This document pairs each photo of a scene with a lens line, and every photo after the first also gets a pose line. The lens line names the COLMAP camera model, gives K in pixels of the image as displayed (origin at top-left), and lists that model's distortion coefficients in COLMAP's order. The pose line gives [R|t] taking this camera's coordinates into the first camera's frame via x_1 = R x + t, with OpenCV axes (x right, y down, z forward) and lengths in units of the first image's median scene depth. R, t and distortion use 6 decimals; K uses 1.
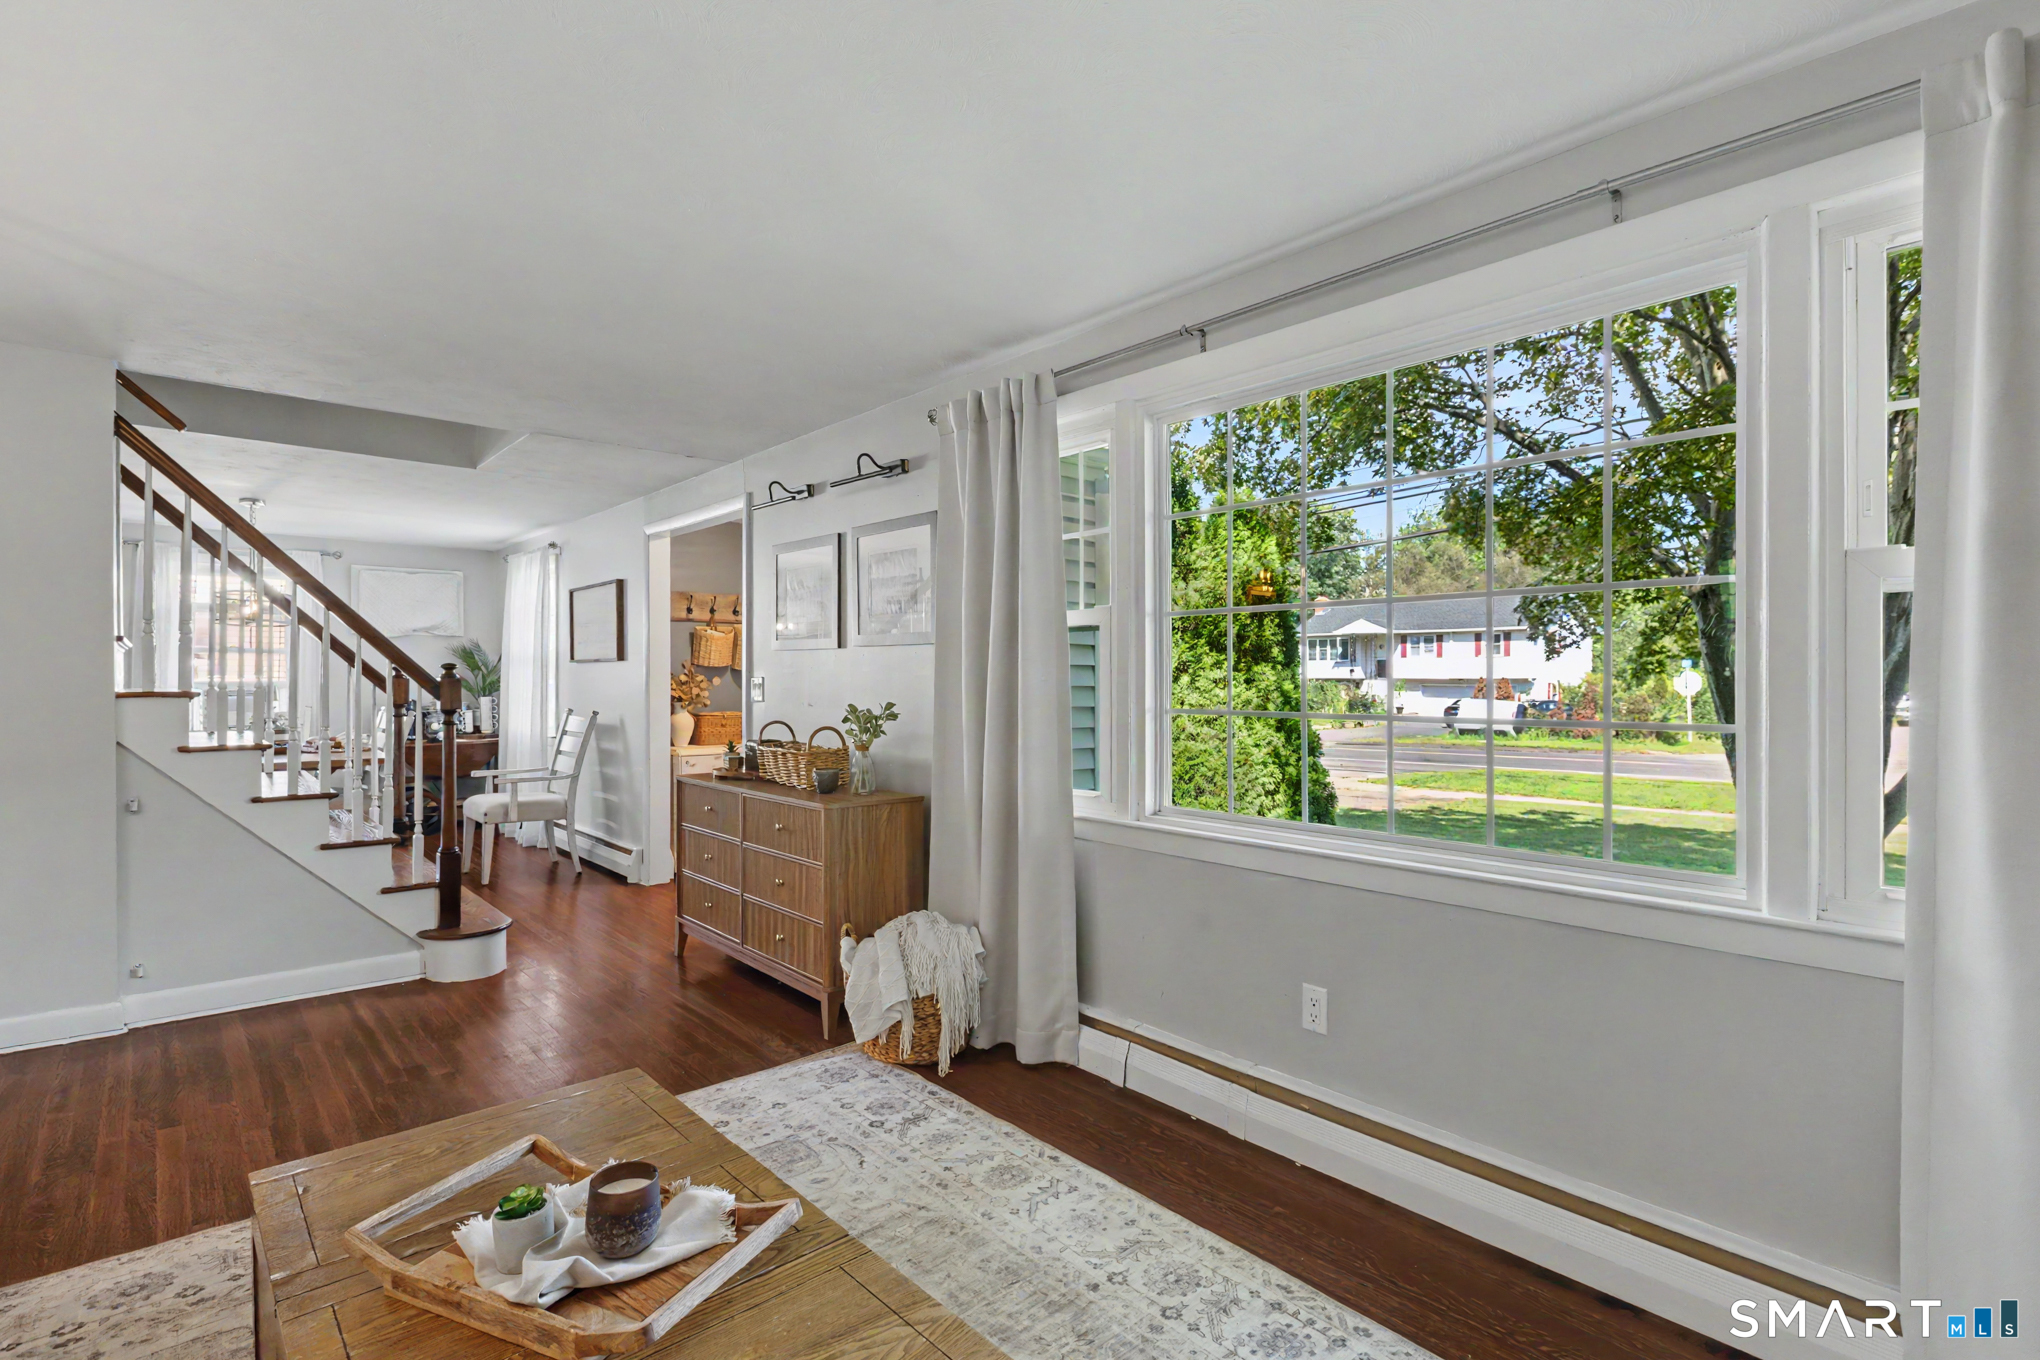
lens RADIAL K [[961.3, 0, 1022.7], [0, 961.3, 677.9], [0, 0, 1]] dist [0.001835, 0.000112]
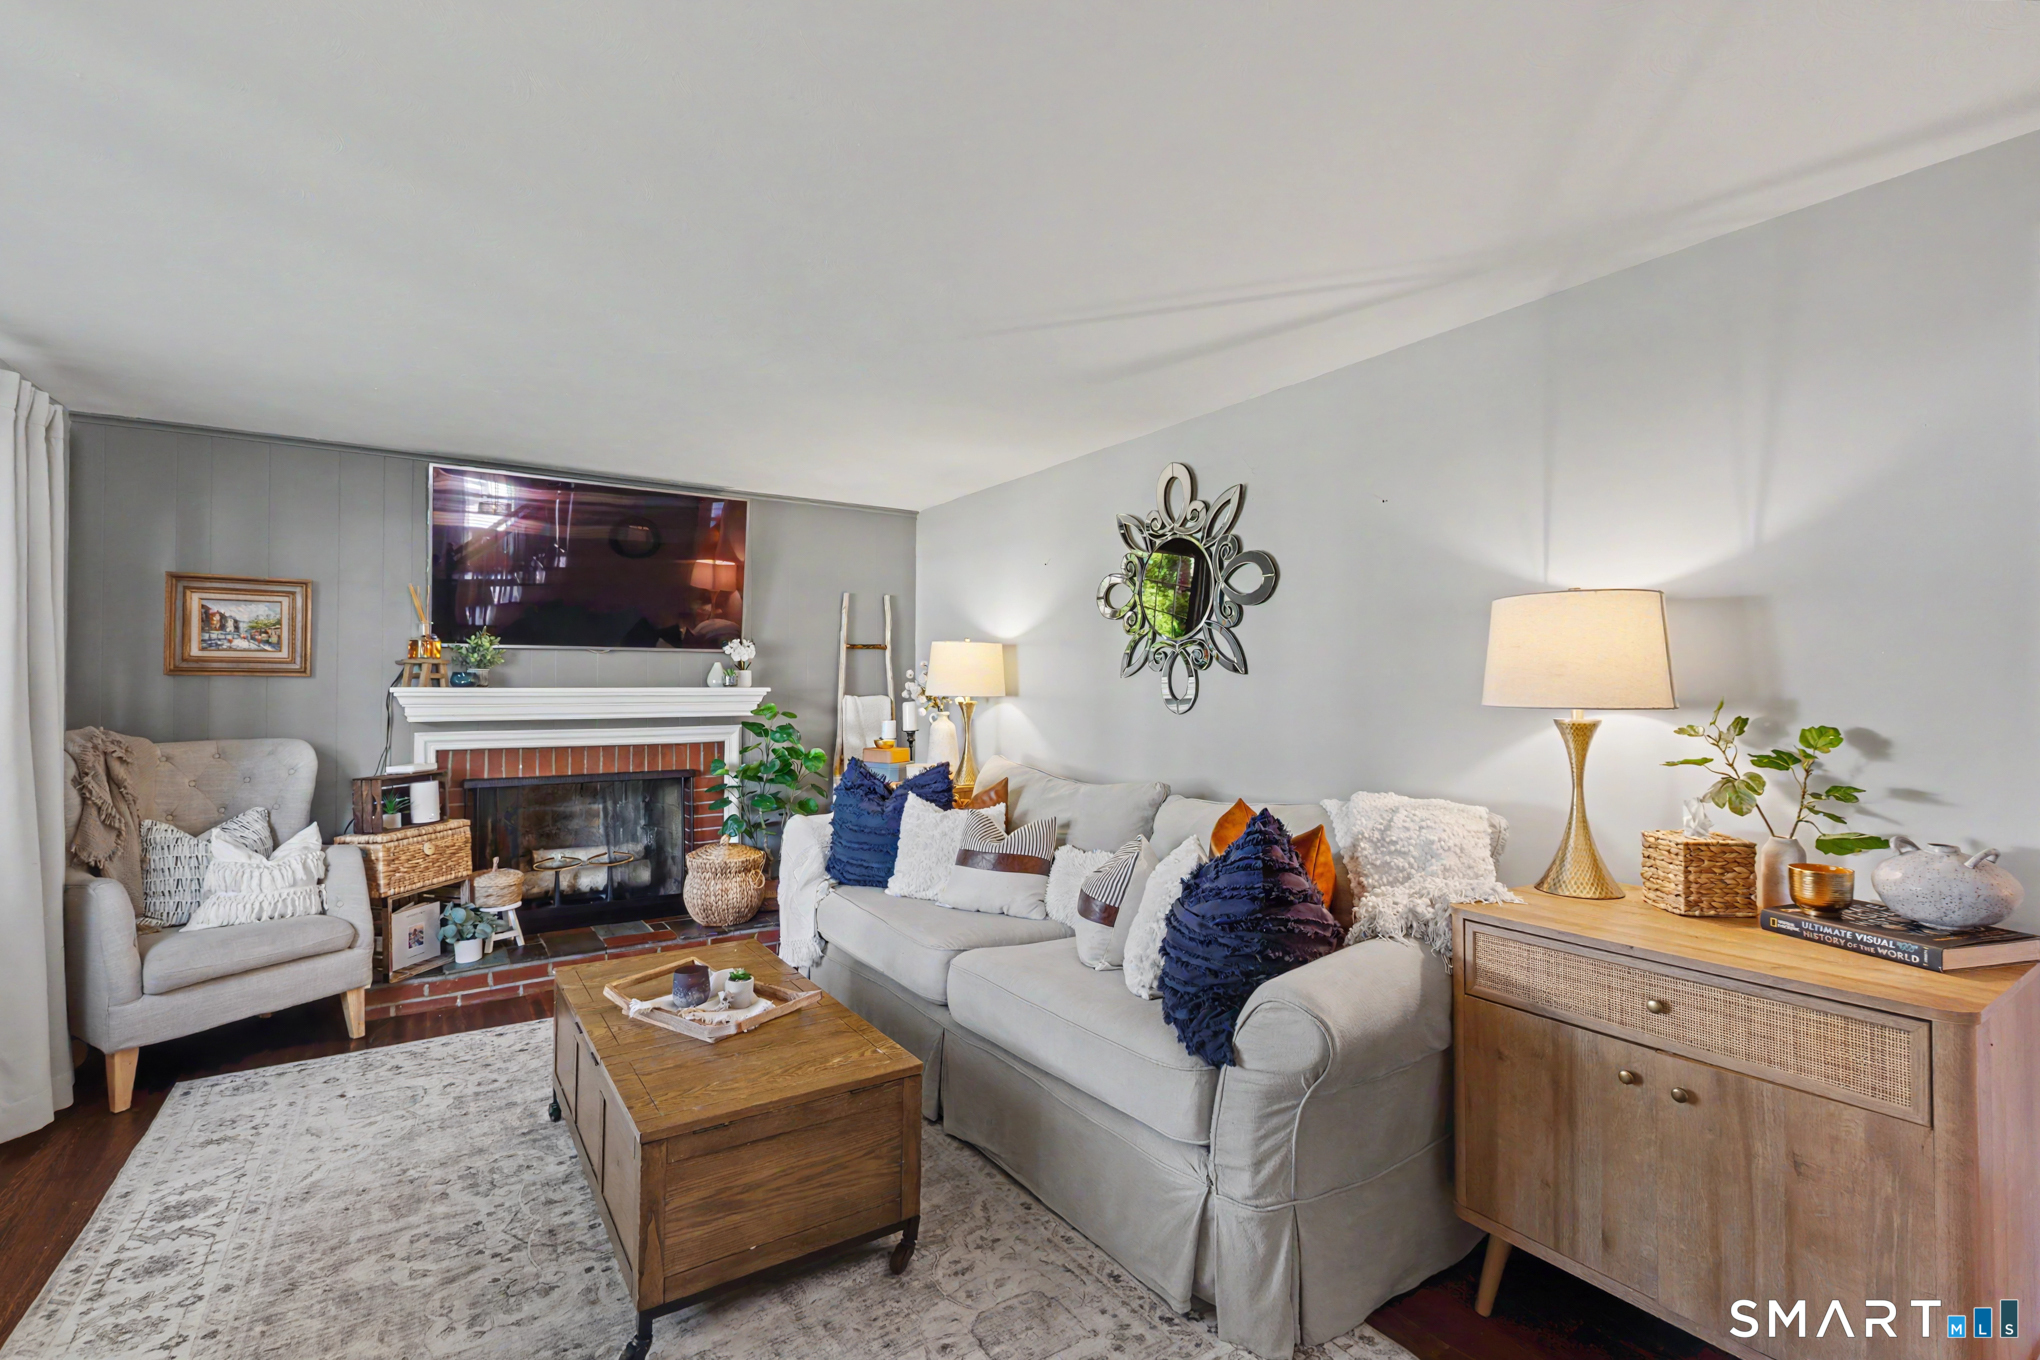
lens RADIAL K [[919.0, 0, 1002.7], [0, 919.0, 670.8], [0, 0, 1]] dist [-0.003783, 0.001237]
pose [[-0.985041, -0.000941, 0.172320, -0.676679], [-0.002812, 0.999940, -0.010616, -0.036753], [-0.172300, -0.010941, -0.984984, 1.350764]]
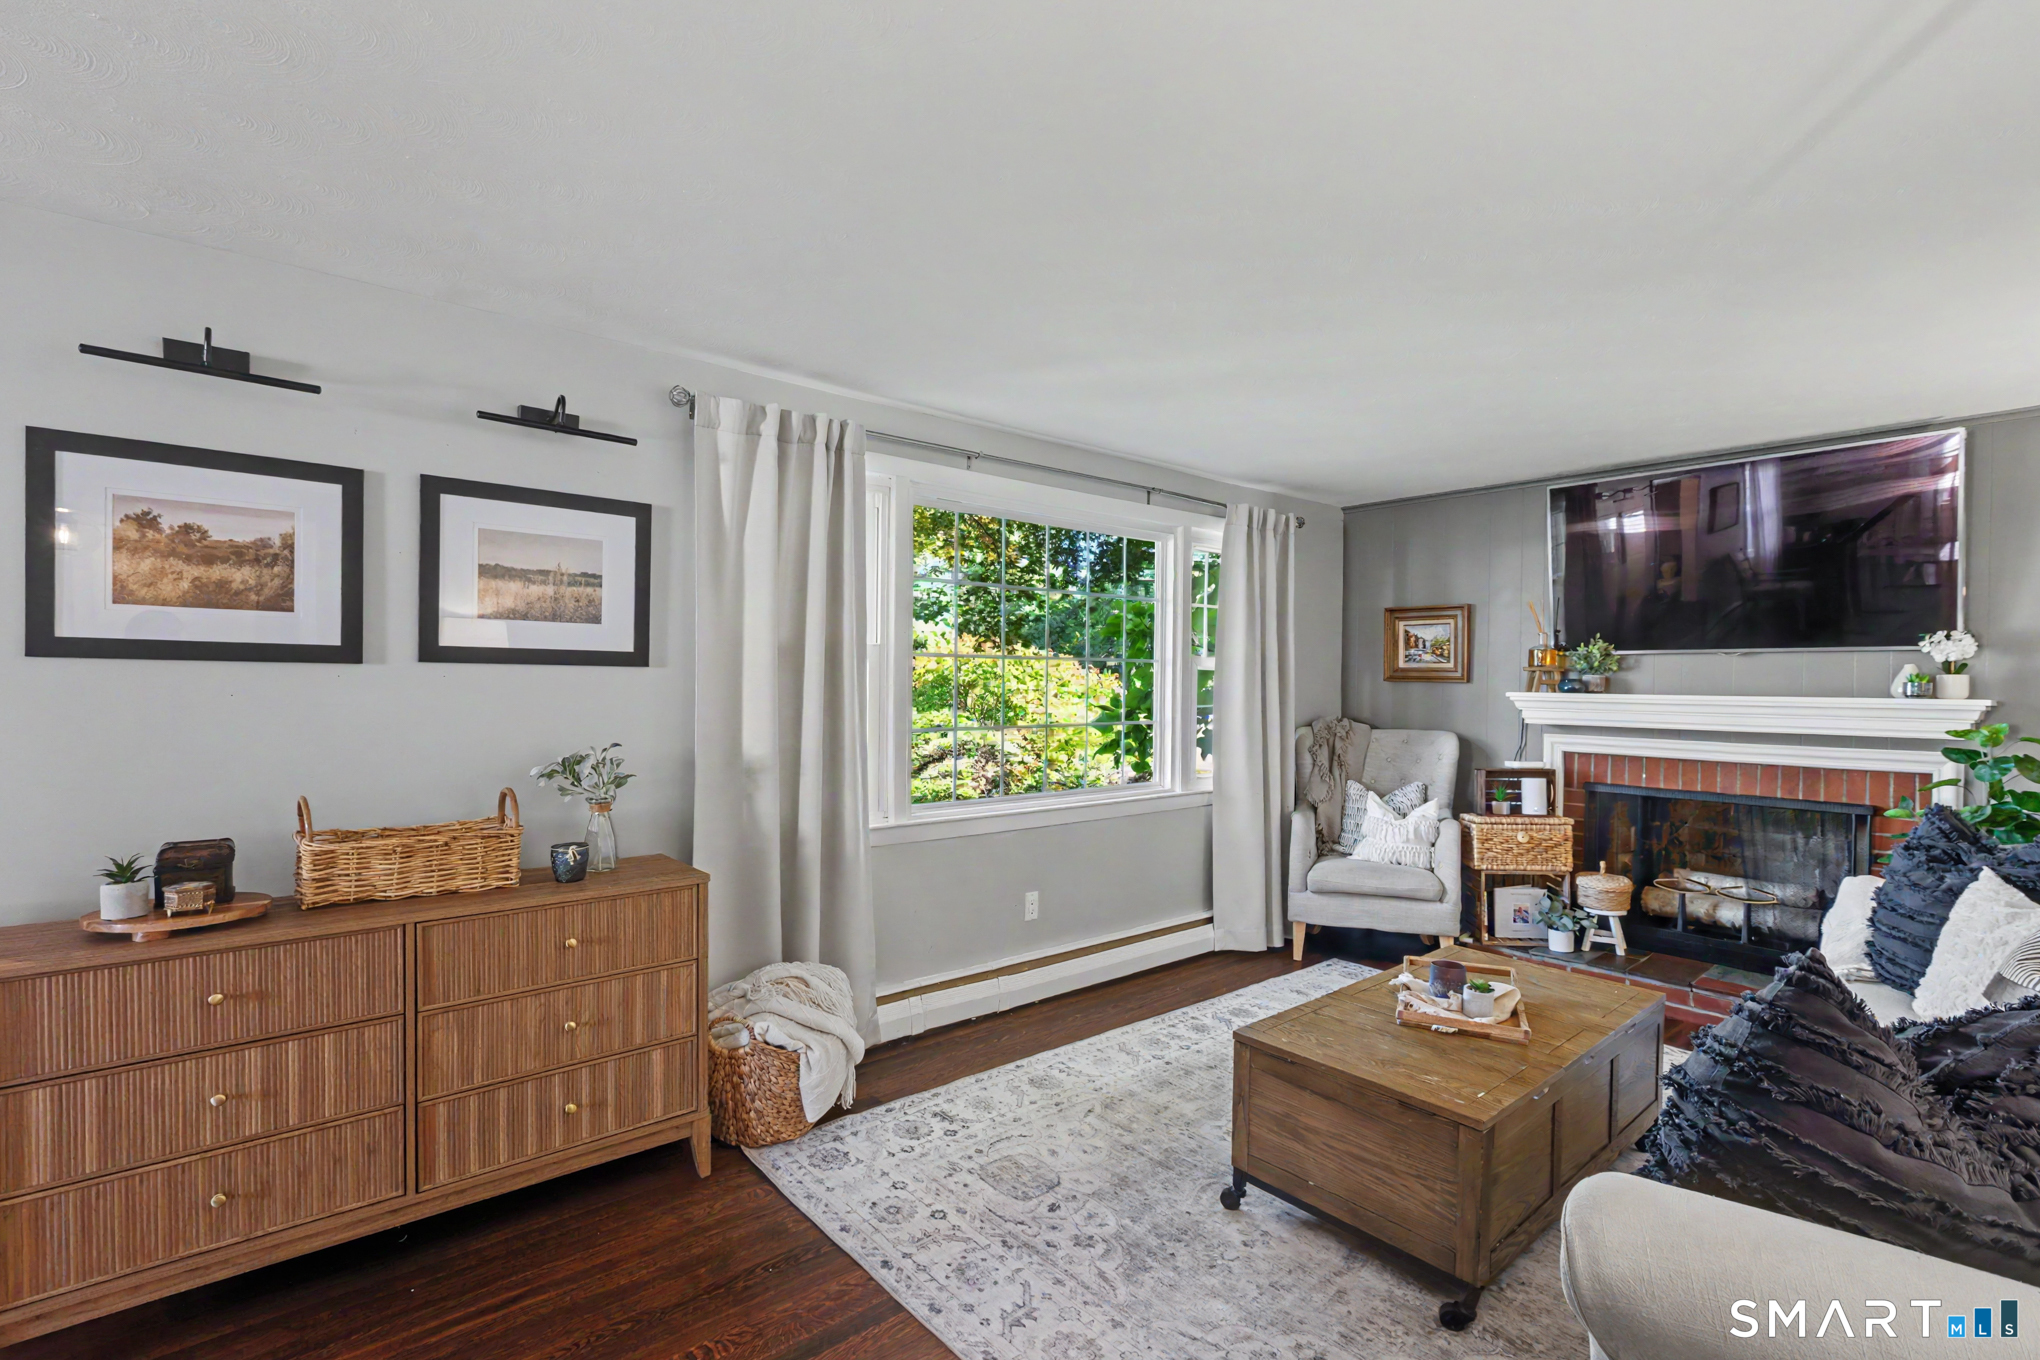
lens RADIAL K [[919.0, 0, 1008.6], [0, 919.0, 692.0], [0, 0, 1]] dist [-0.003783, 0.001237]
pose [[0.047420, -0.012851, 0.998792, -1.179566], [-0.007696, 0.999883, 0.013230, -0.038324], [-0.998845, -0.008314, 0.047315, 0.909515]]
